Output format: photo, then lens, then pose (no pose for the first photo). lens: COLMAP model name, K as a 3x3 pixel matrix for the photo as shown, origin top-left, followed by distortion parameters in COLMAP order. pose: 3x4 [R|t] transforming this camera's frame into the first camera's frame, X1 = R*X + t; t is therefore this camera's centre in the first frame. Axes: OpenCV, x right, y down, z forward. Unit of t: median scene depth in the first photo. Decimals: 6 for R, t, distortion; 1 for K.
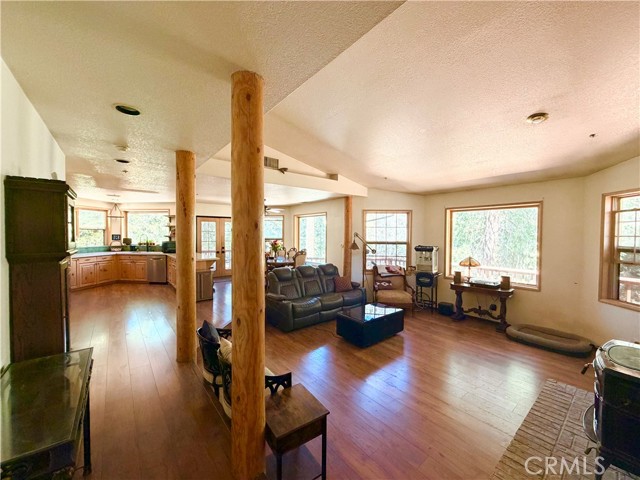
lens RADIAL K [[254.0, 0, 317.4], [0, 254.0, 242.1], [0, 0, 1]] dist [0.001024, 0.000238]
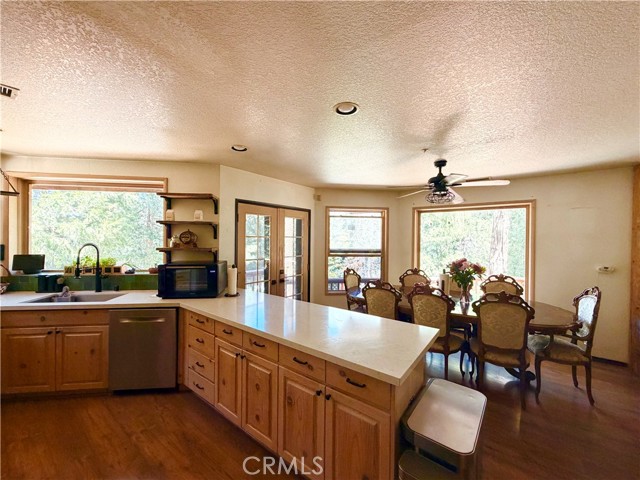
lens RADIAL K [[254.0, 0, 320.5], [0, 254.0, 234.0], [0, 0, 1]] dist [0.001024, 0.000238]
pose [[0.966493, 0.005953, 0.256625, -0.447737], [-0.000068, 0.999737, -0.022935, -0.036264], [-0.256694, 0.022149, 0.966239, 0.553897]]
